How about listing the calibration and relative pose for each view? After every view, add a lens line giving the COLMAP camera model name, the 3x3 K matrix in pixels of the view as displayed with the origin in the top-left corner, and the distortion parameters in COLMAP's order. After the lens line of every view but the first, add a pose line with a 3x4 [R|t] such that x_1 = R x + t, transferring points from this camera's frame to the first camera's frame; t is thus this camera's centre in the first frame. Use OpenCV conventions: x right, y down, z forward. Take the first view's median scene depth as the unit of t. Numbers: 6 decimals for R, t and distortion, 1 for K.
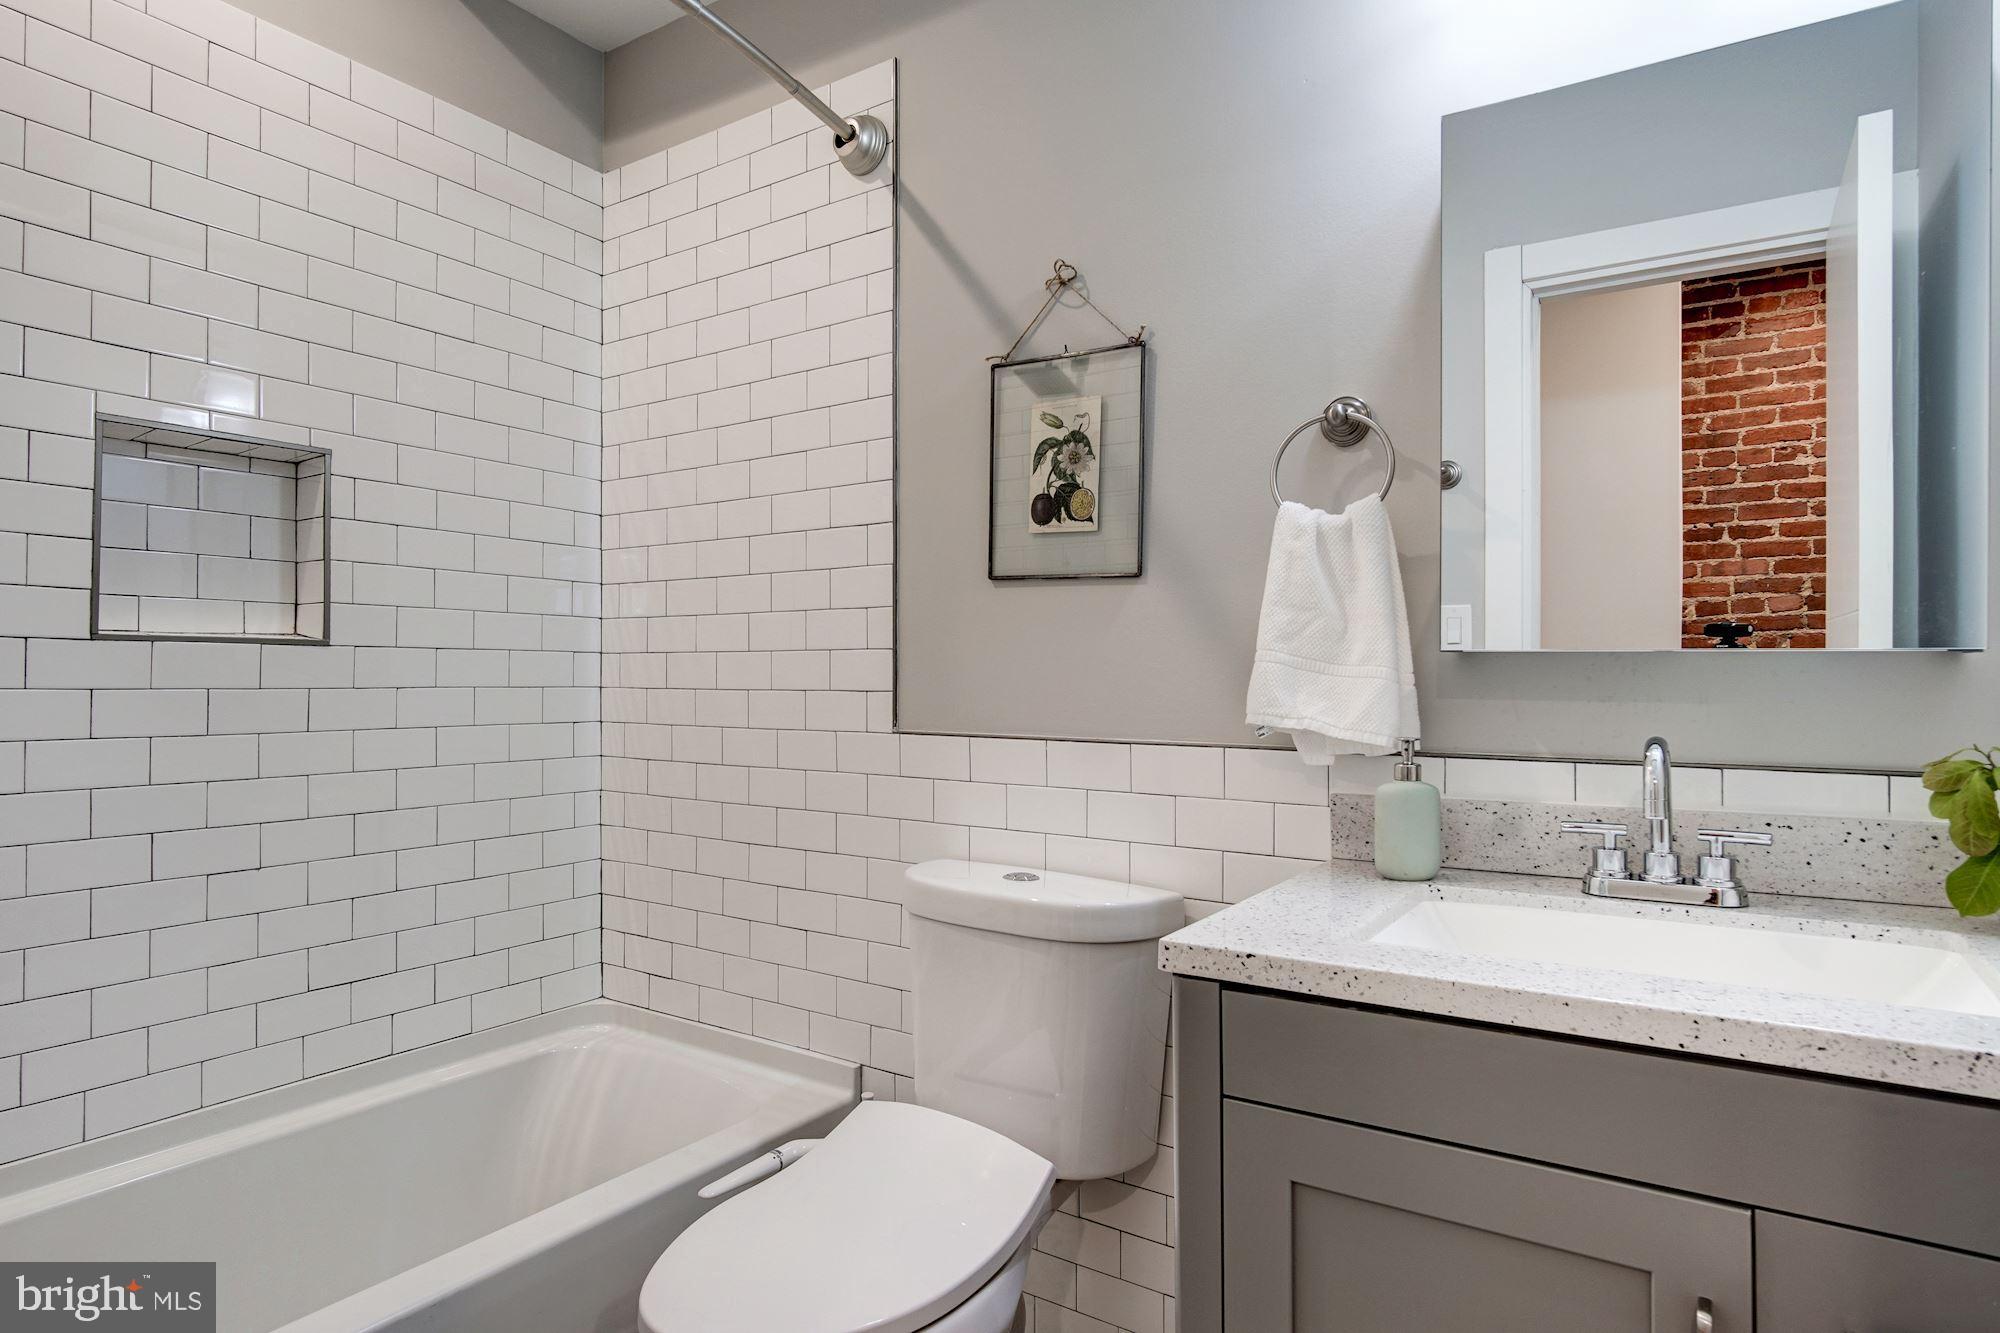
lens RADIAL K [[1111.5, 0, 1005.7], [0, 1111.5, 671.2], [0, 0, 1]] dist [-0.008360, 0.000625]
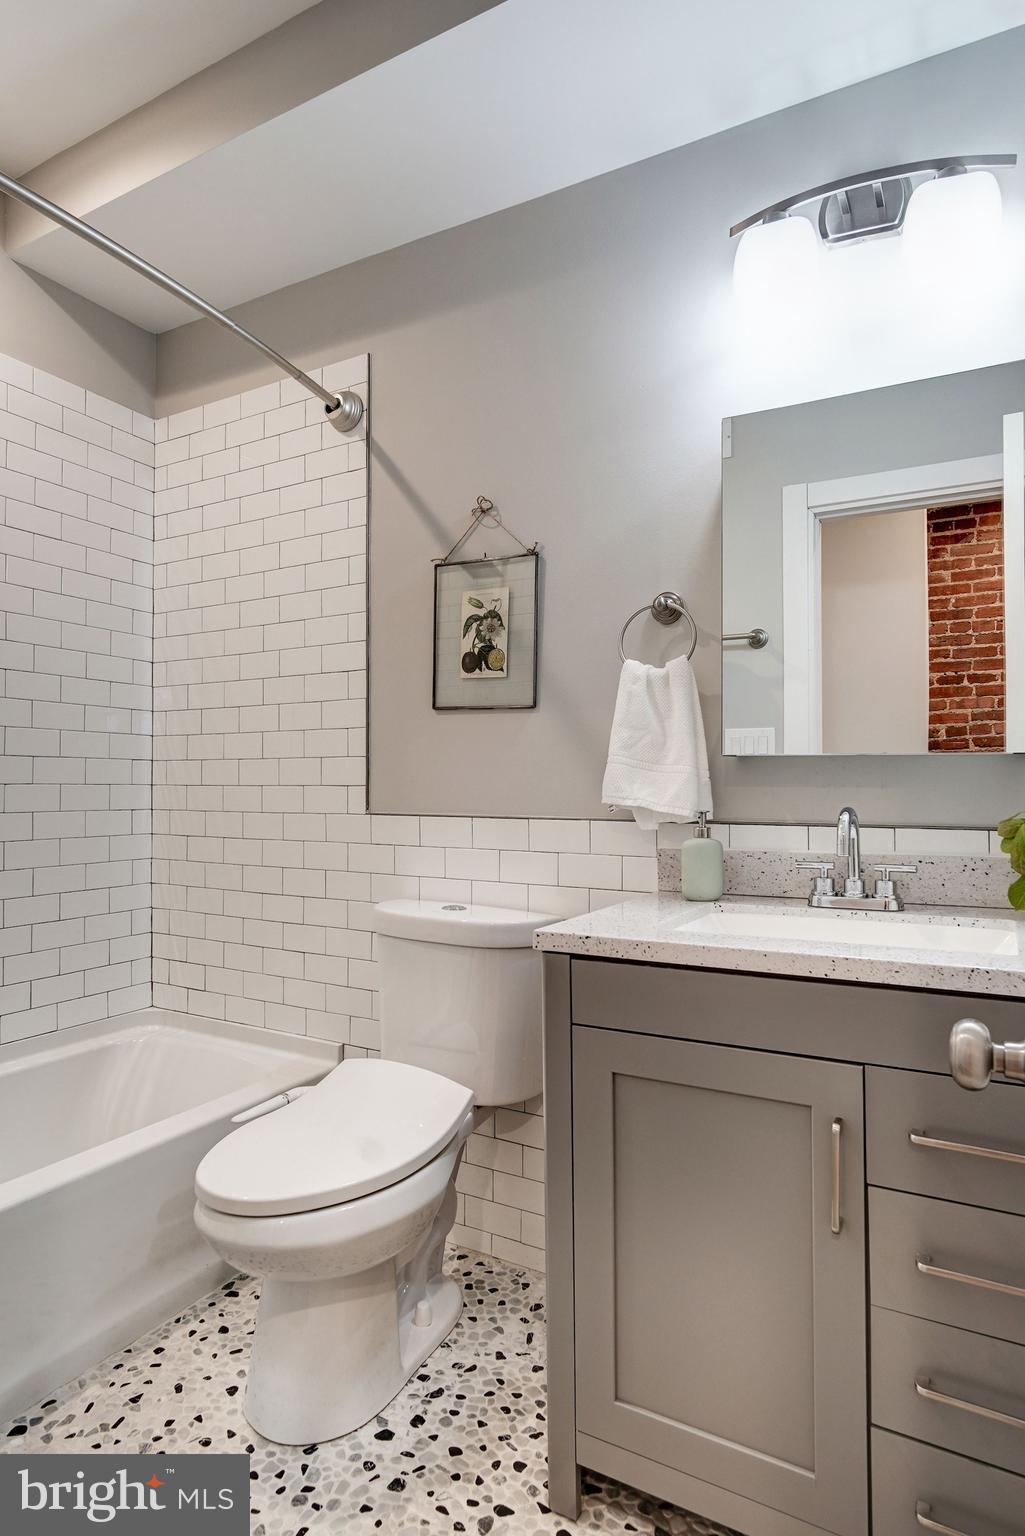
lens RADIAL K [[853.6, 0, 588.2], [0, 853.6, 748.5], [0, 0, 1]] dist [-0.008360, 0.000625]
pose [[0.988368, -0.002927, 0.152050, 0.016713], [0.008521, 0.999310, -0.036151, 0.012622], [-0.151839, 0.037026, 0.987711, -0.153149]]
